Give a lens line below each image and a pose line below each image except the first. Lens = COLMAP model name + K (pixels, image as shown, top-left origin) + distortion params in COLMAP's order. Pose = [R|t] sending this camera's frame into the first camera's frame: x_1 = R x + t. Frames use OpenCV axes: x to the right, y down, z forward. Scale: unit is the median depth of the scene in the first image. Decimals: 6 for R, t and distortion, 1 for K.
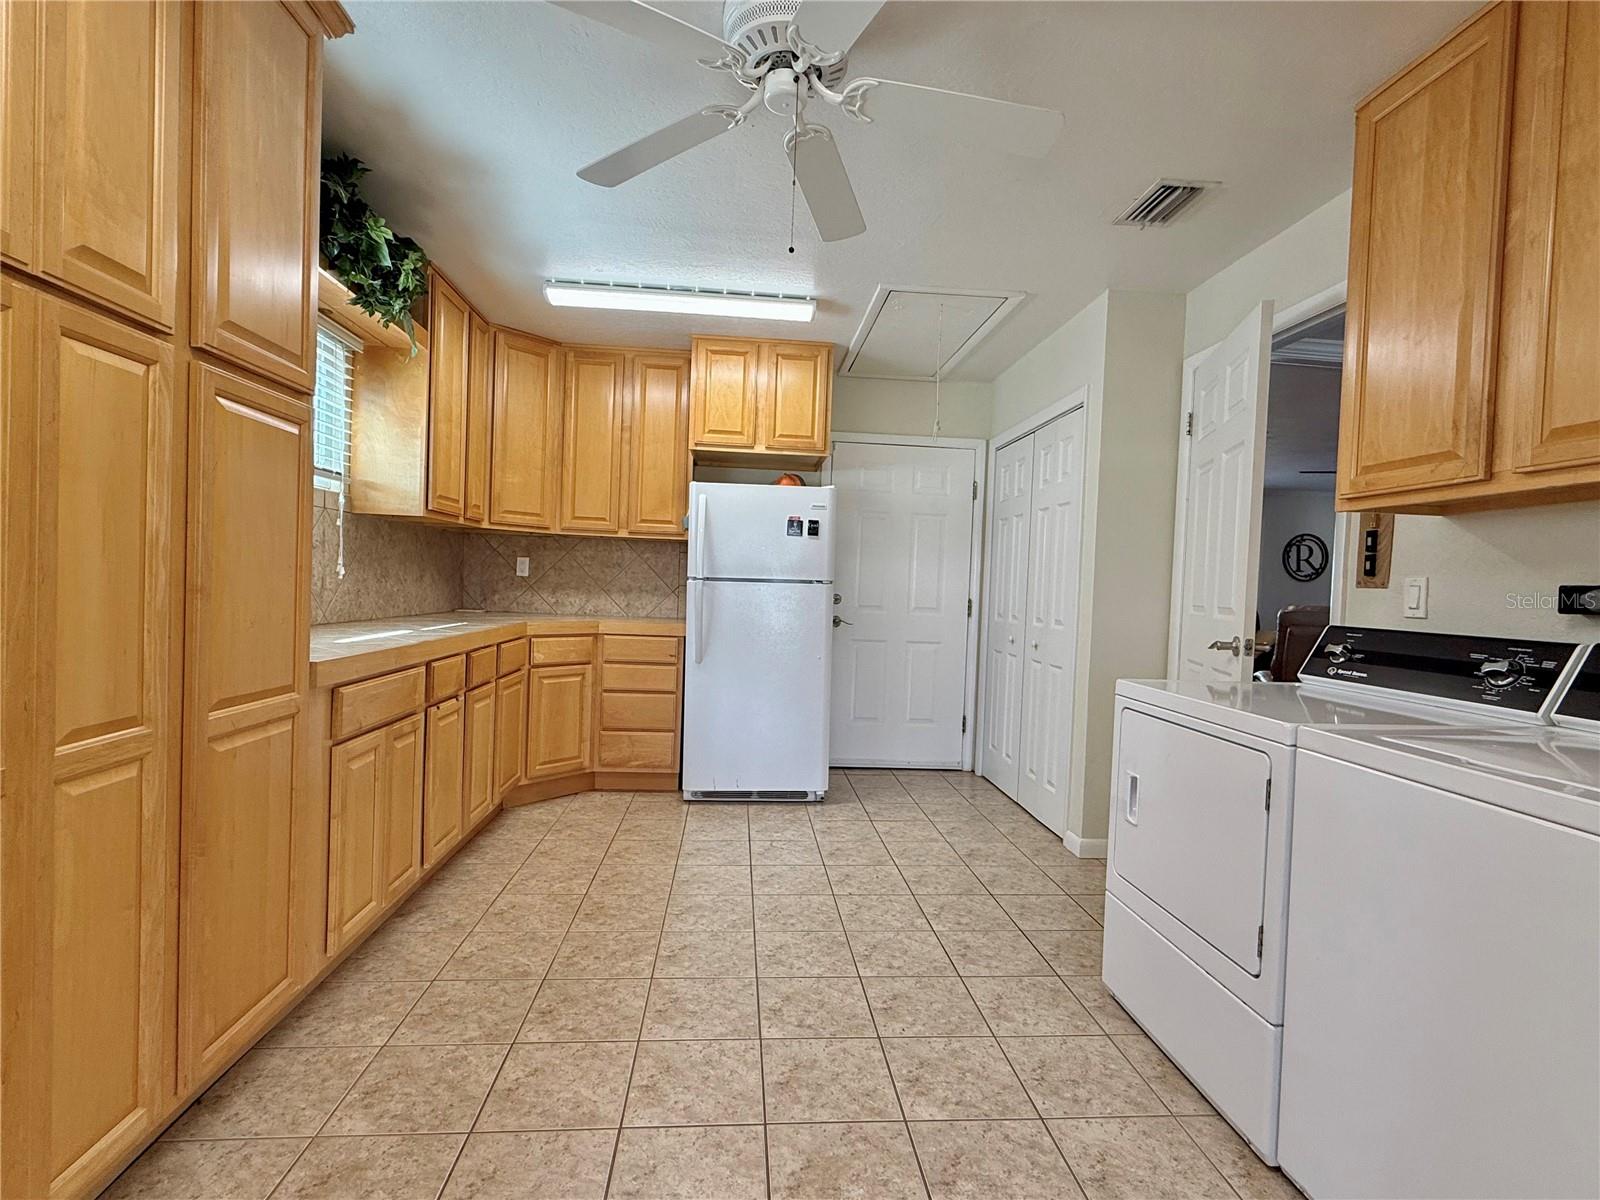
lens RADIAL K [[772.0, 0, 804.4], [0, 772.0, 603.1], [0, 0, 1]] dist [-0.002602, 0.001190]
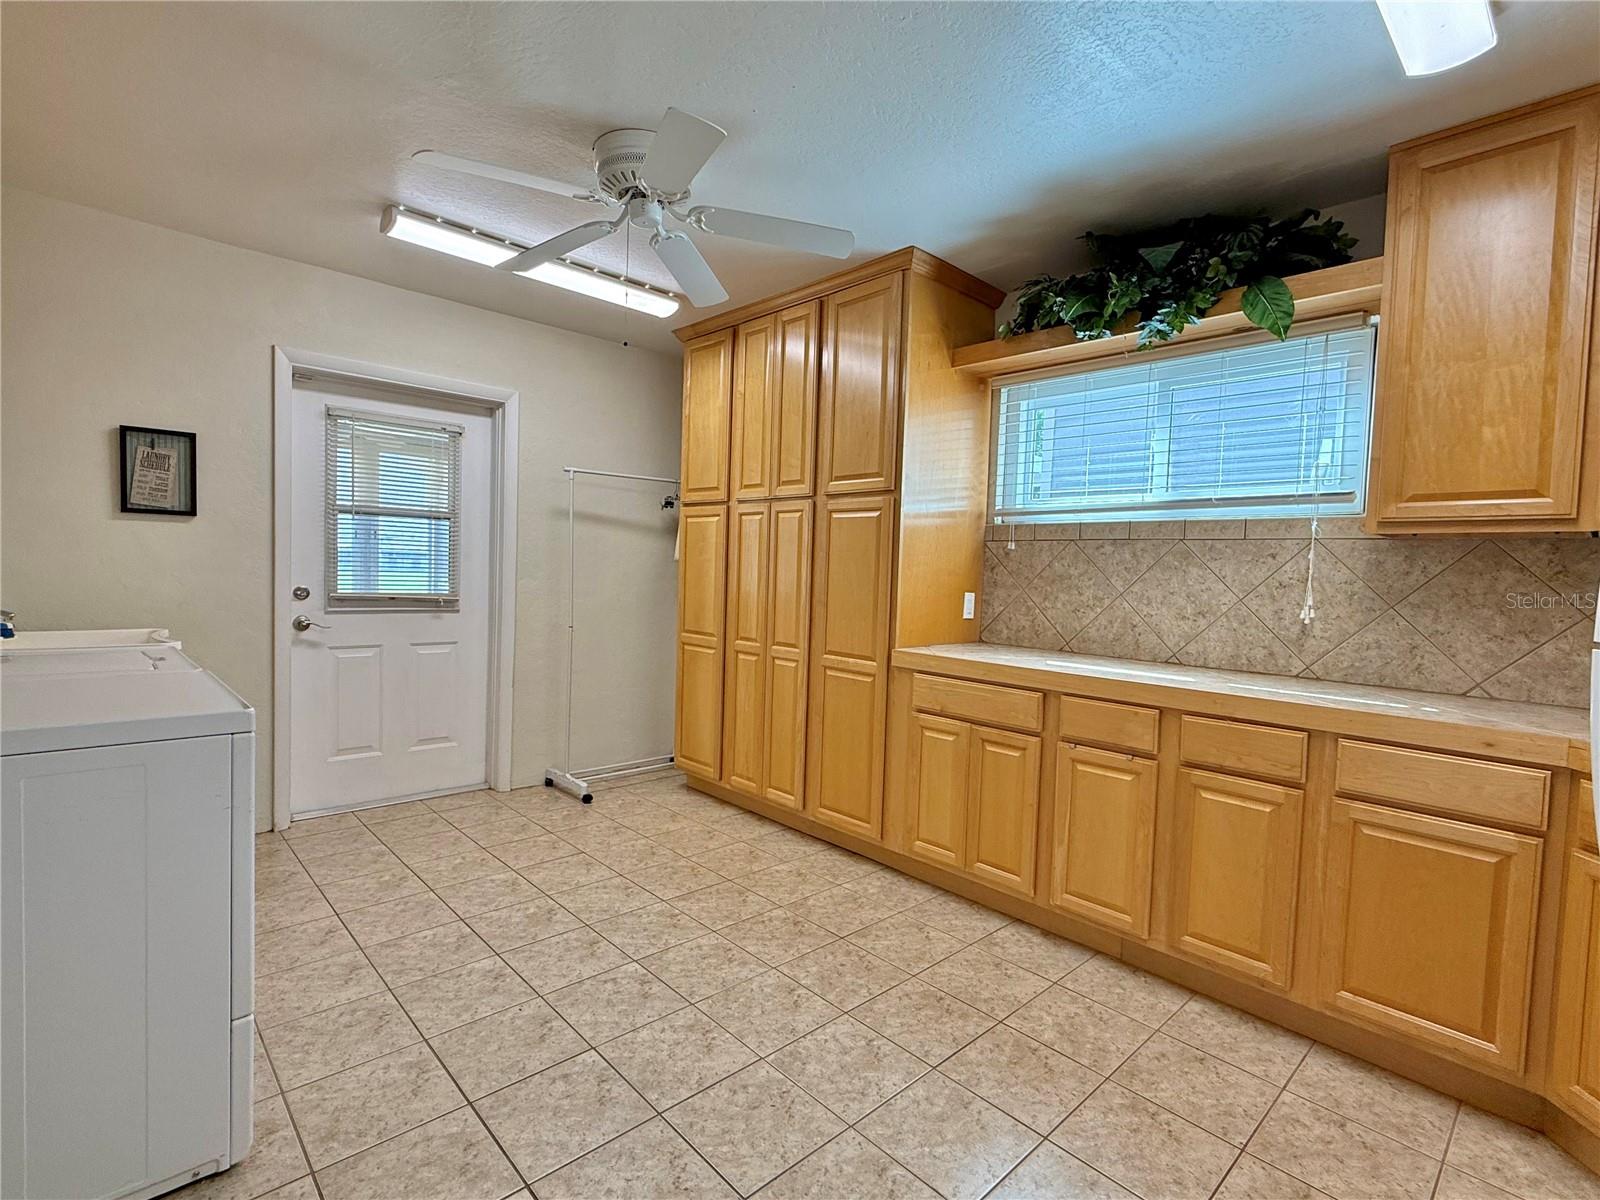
lens RADIAL K [[772.0, 0, 799.1], [0, 772.0, 612.6], [0, 0, 1]] dist [-0.002602, 0.001190]
pose [[-0.790405, -0.030090, -0.611846, 0.367984], [-0.078442, 0.995542, 0.052375, -0.049676], [0.607542, 0.089392, -0.789241, 1.520244]]
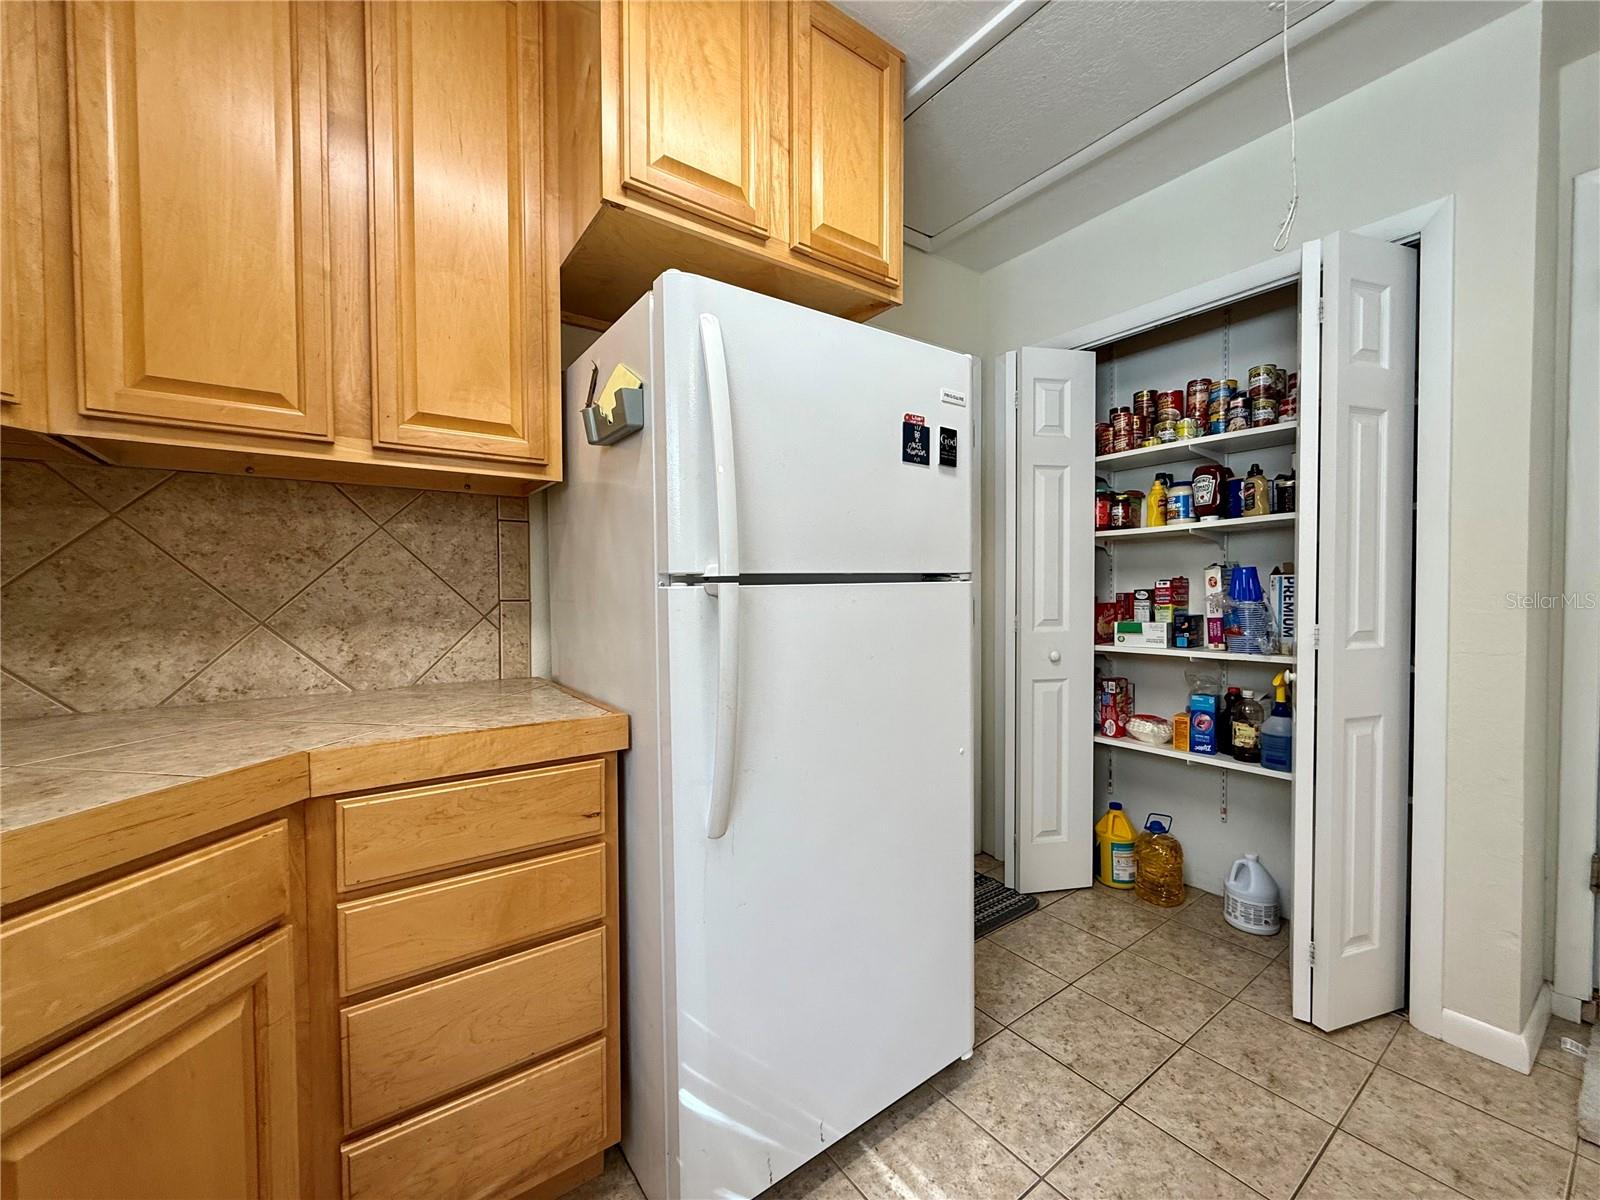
lens RADIAL K [[661.2, 0, 811.5], [0, 661.2, 603.2], [0, 0, 1]] dist [0.009447, -0.002021]
pose [[0.862850, -0.053751, 0.502594, -0.330970], [0.049425, 0.998537, 0.021938, -0.035671], [-0.503038, 0.005911, 0.864244, 1.029425]]
